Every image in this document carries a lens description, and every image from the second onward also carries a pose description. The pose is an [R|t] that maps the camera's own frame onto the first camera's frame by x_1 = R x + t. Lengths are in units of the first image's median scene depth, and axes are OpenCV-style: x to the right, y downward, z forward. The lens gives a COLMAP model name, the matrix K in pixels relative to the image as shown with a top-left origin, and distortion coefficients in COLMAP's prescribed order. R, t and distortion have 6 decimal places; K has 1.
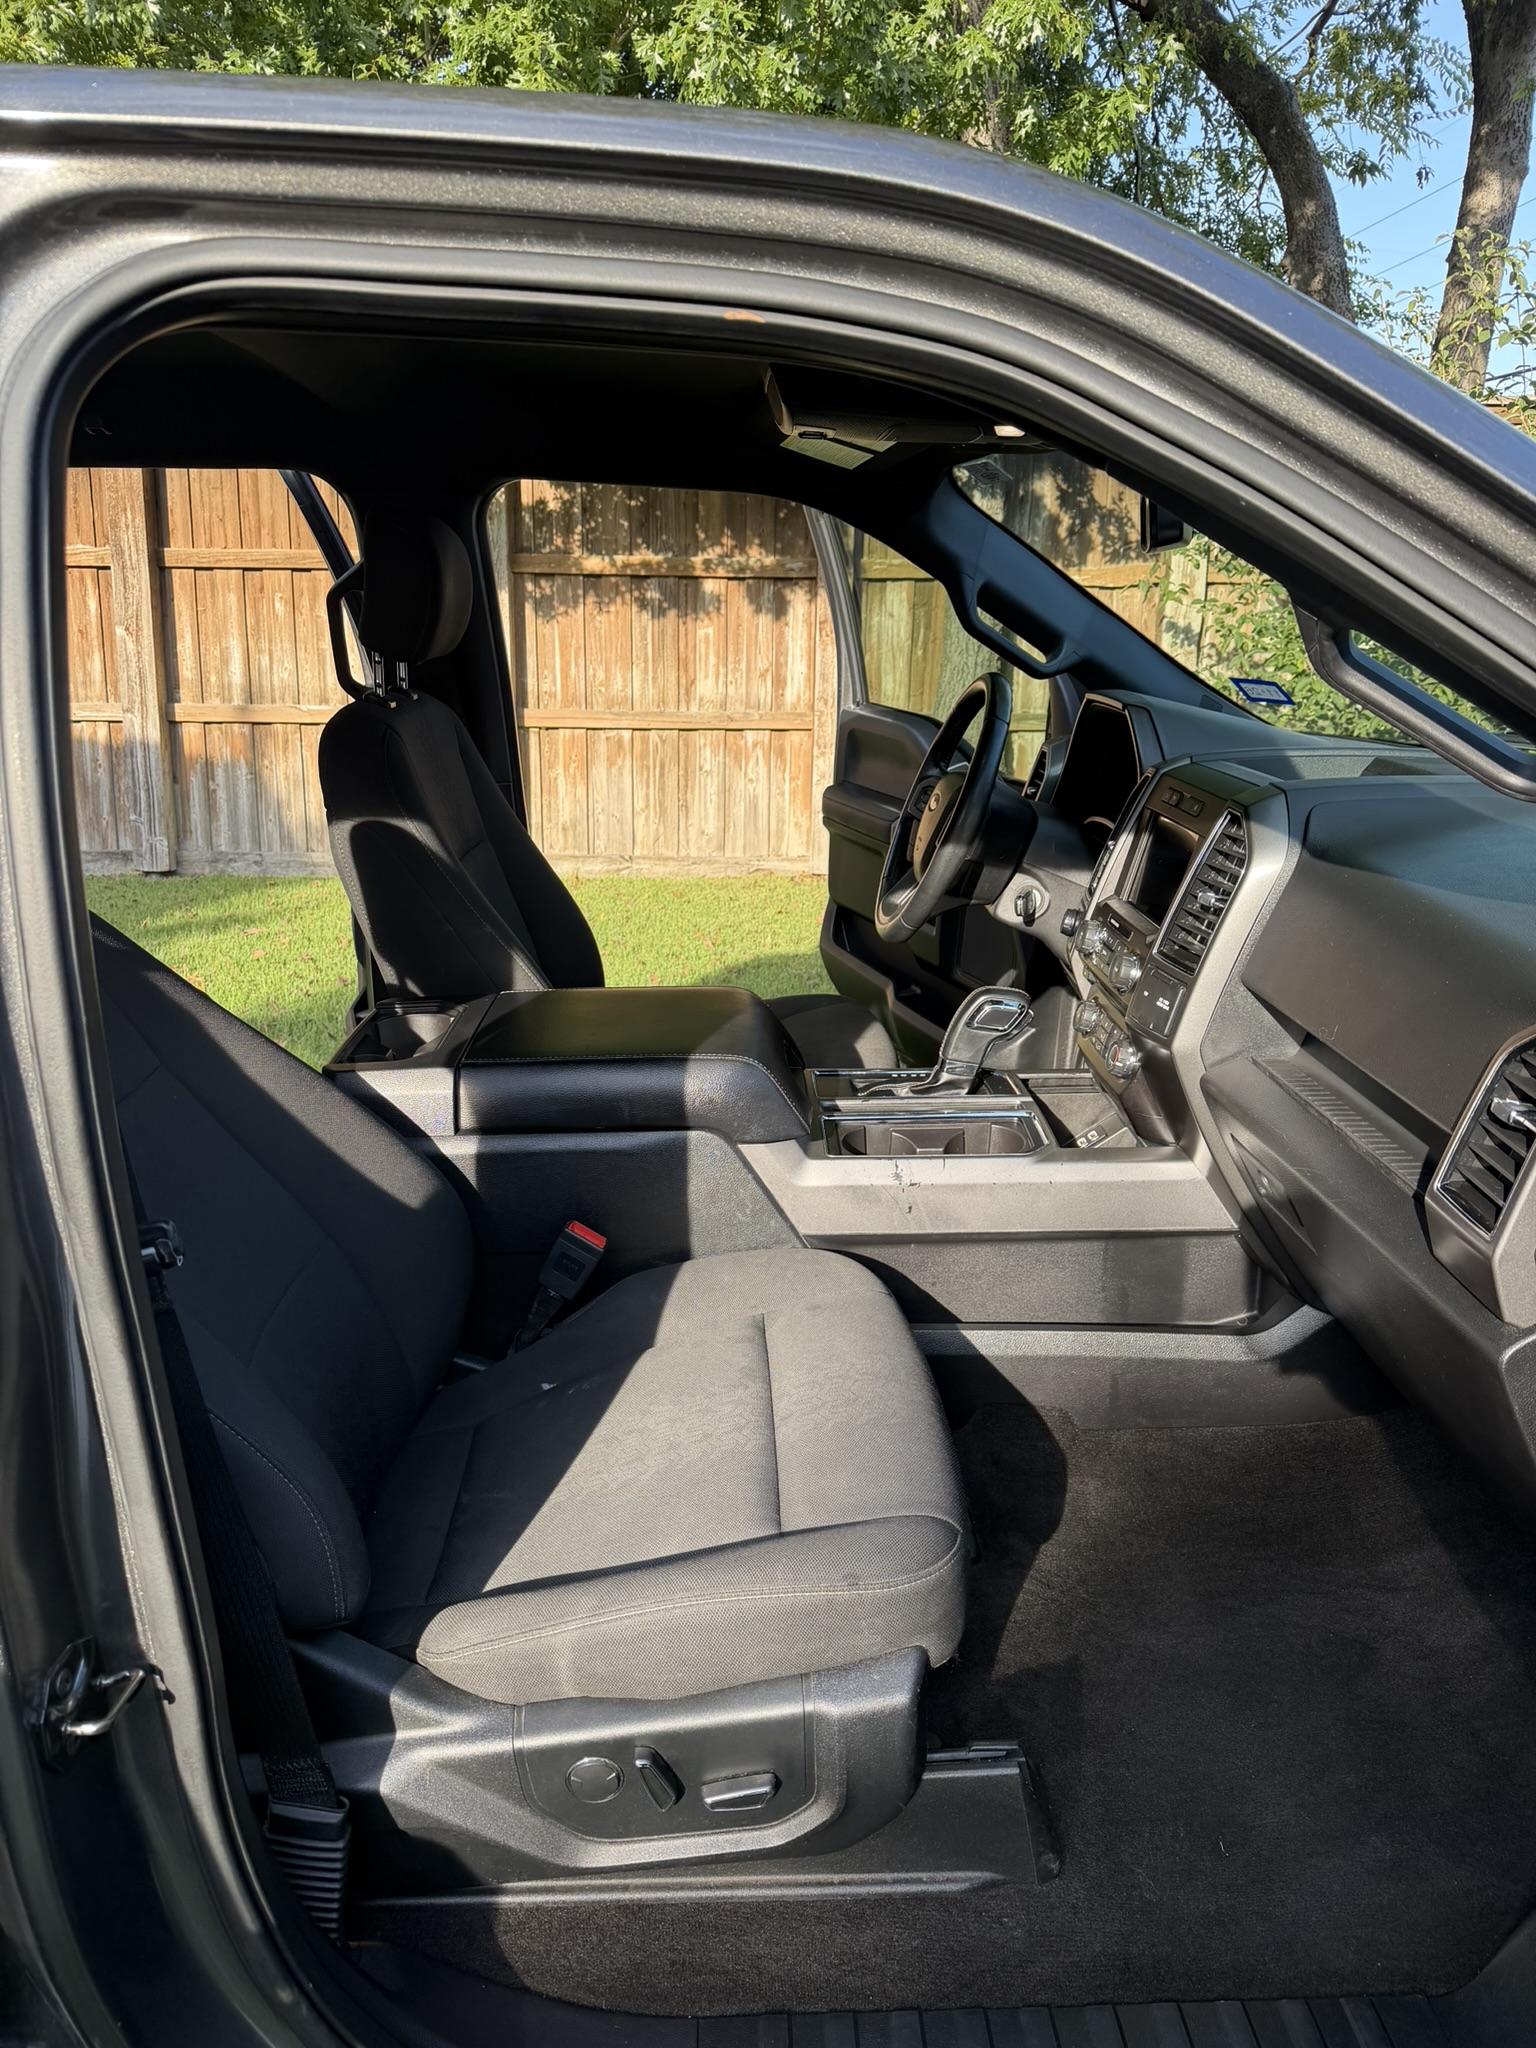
lens RADIAL K [[1401.7, 0, 762.4], [0, 1401.7, 1043.6], [0, 0, 1]] dist [0.001247, -0.009988]
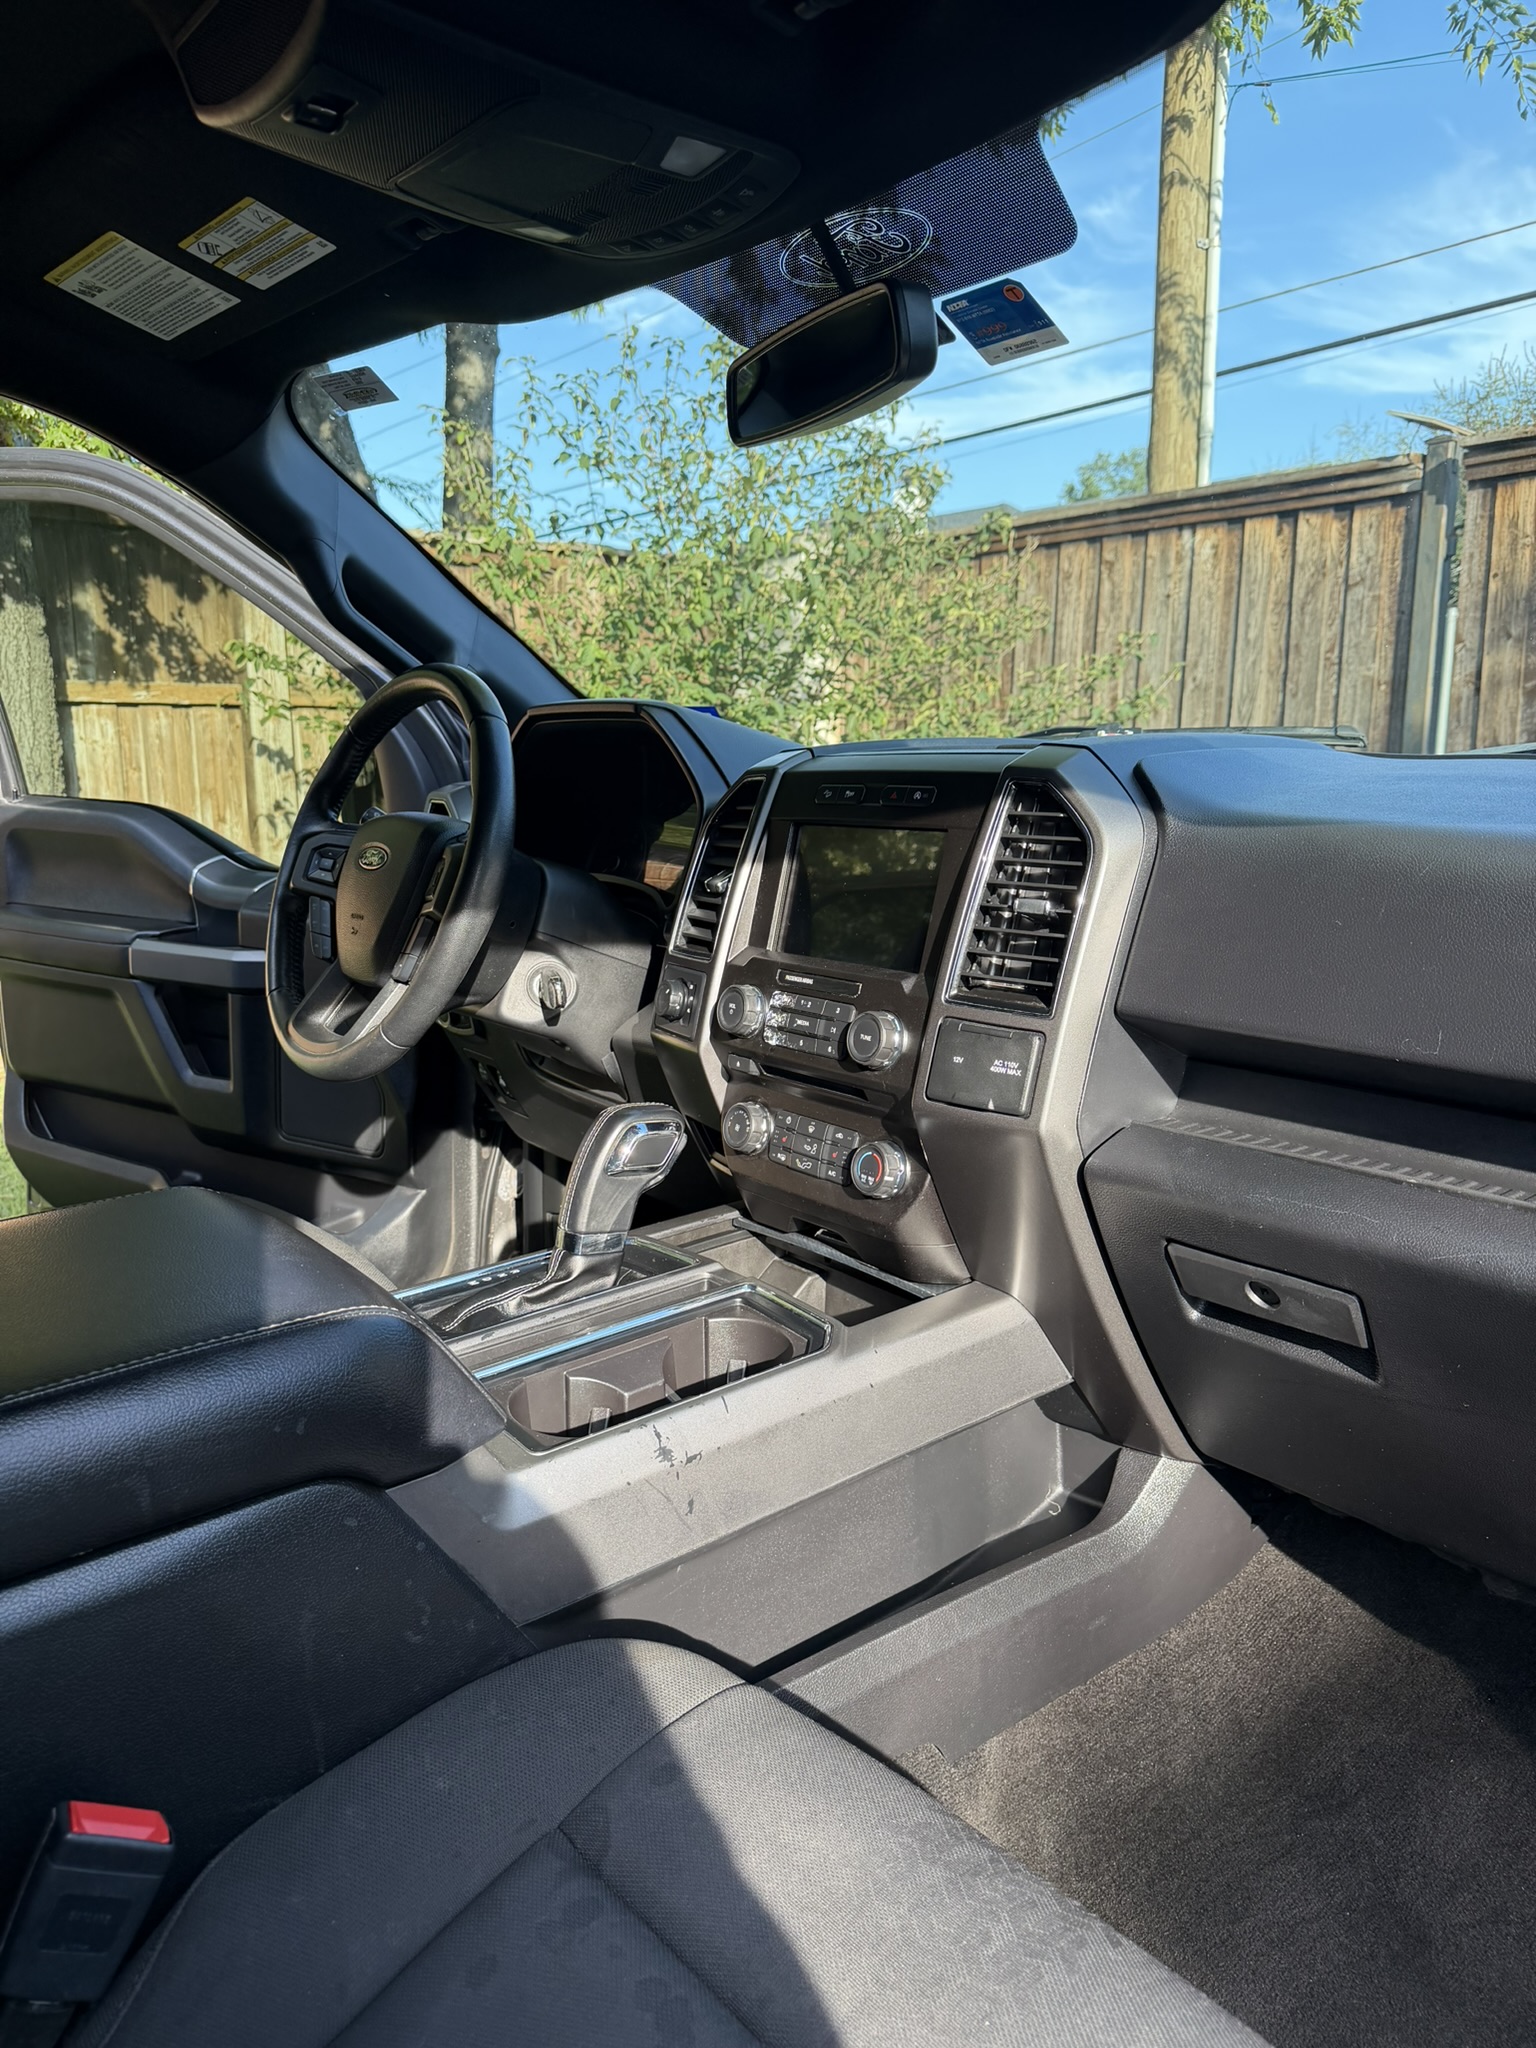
lens RADIAL K [[1401.7, 0, 769.0], [0, 1401.7, 1027.1], [0, 0, 1]] dist [0.001247, -0.009988]
pose [[0.780484, -0.133806, 0.610689, -0.037785], [0.204120, 0.977835, -0.046624, -0.007315], [-0.590914, 0.161043, 0.790497, 0.098852]]
